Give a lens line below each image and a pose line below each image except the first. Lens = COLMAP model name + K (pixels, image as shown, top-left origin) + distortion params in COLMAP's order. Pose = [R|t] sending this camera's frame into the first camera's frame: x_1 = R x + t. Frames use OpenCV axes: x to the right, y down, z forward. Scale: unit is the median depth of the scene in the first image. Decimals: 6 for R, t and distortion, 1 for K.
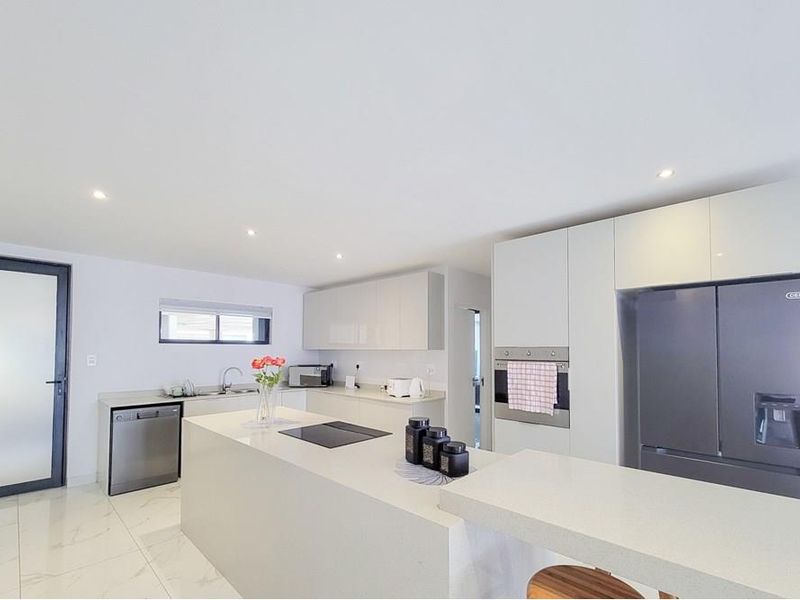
lens RADIAL K [[366.0, 0, 401.9], [0, 366.0, 340.5], [0, 0, 1]] dist [0.000994, -0.000241]
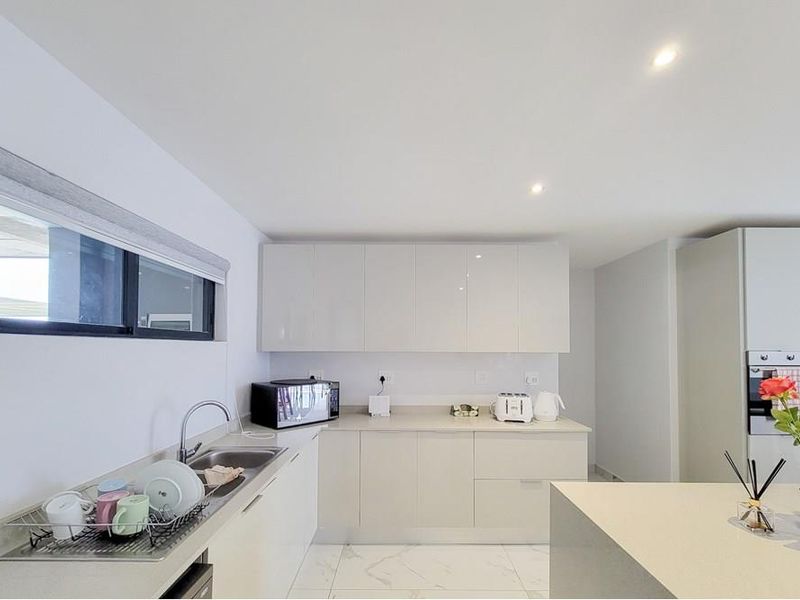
lens RADIAL K [[366.0, 0, 401.9], [0, 366.0, 340.5], [0, 0, 1]] dist [0.000994, -0.000241]
pose [[0.732977, 0.015068, 0.680086, -0.944400], [-0.019641, 0.999807, -0.000983, 0.012335], [-0.679969, -0.012637, 0.733132, 0.972724]]
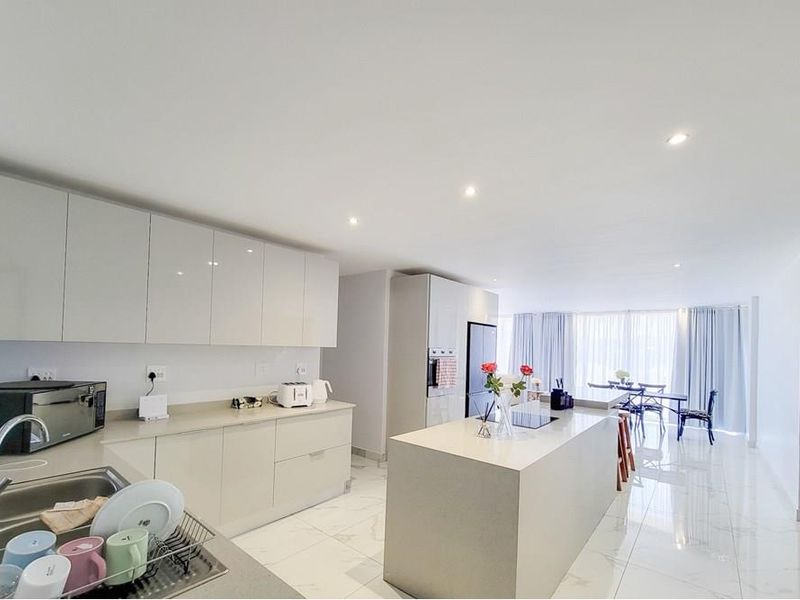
lens RADIAL K [[366.0, 0, 401.9], [0, 366.0, 340.5], [0, 0, 1]] dist [0.000994, -0.000241]
pose [[-0.059677, 0.009509, 0.998172, -1.207879], [-0.056402, 0.998325, -0.012883, 0.015183], [-0.996623, -0.057068, -0.059041, 1.252512]]
